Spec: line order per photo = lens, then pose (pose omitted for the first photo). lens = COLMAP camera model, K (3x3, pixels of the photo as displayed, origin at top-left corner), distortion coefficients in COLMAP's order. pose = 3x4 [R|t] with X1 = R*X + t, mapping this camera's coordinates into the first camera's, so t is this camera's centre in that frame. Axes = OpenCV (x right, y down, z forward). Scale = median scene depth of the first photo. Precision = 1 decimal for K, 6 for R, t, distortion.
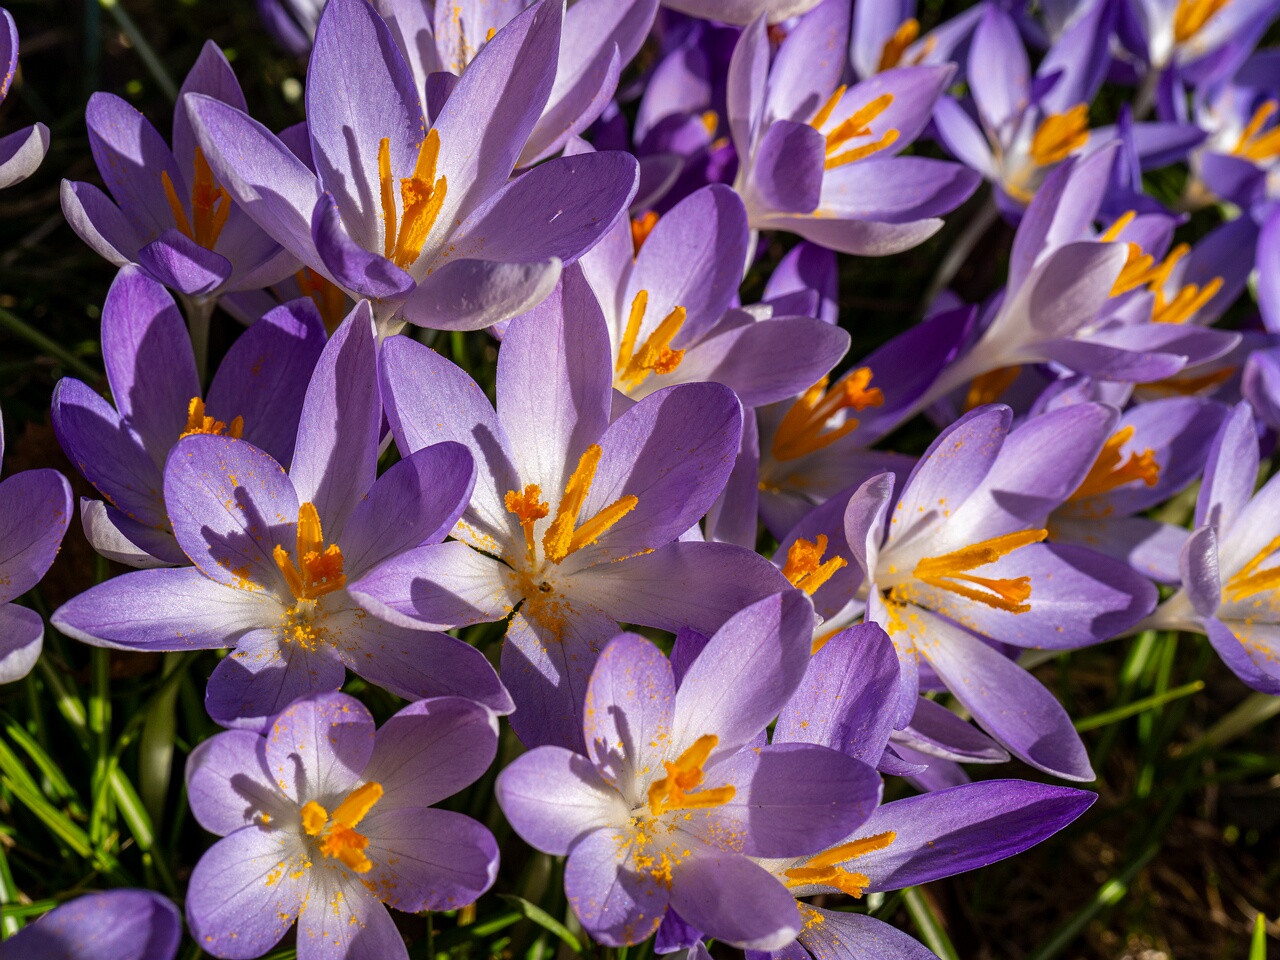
lens RADIAL K [[2273.7, 0, 640.0], [0, 2273.7, 480.0], [0, 0, 1]] dist [-0.047814, -0.097155]
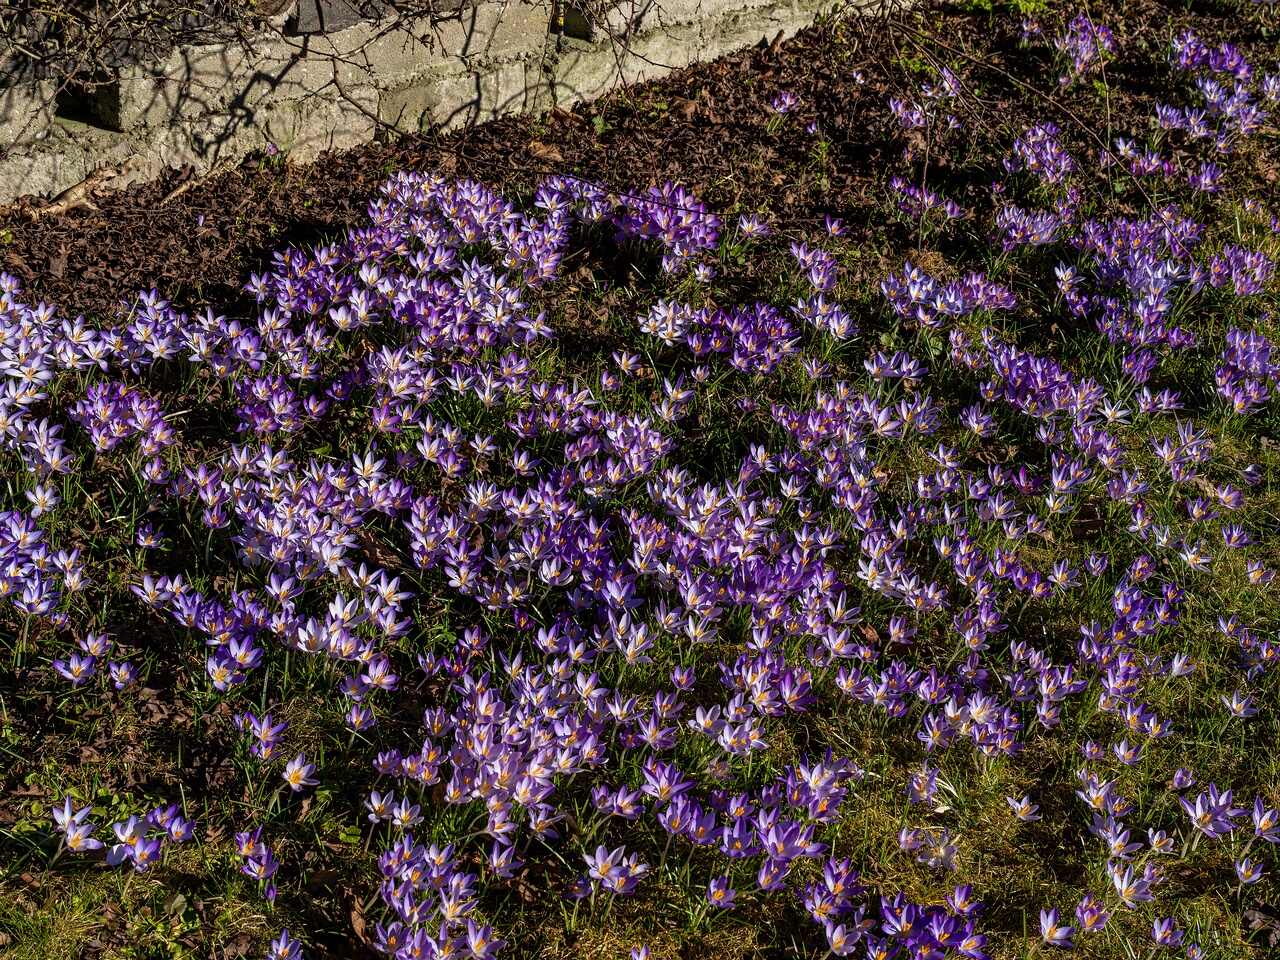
lens RADIAL K [[2273.7, 0, 640.0], [0, 2273.7, 480.0], [0, 0, 1]] dist [-0.047814, -0.097155]
pose [[0.917670, -0.240913, 0.315980, -2.393790], [0.281227, 0.955582, -0.088175, -0.185822], [-0.280702, 0.169777, 0.944660, -9.188341]]
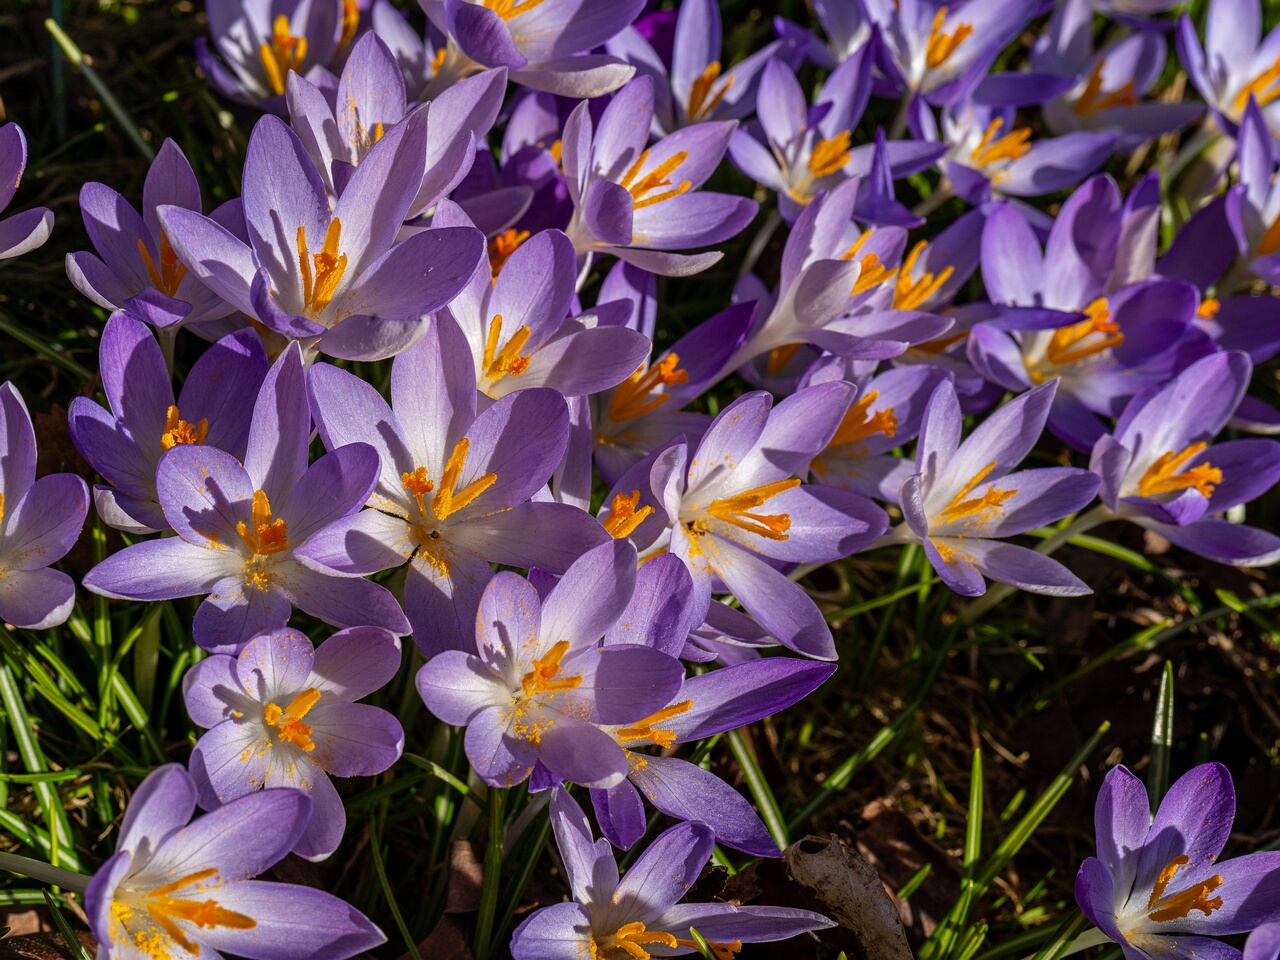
lens RADIAL K [[2173.3, 0, 640.0], [0, 2173.3, 480.0], [0, 0, 1]] dist [0.025080, -0.025632]
pose [[0.998958, -0.033305, 0.031197, 0.041865], [0.031115, 0.997186, 0.068210, -0.070876], [-0.033381, -0.067169, 0.997183, -0.308263]]
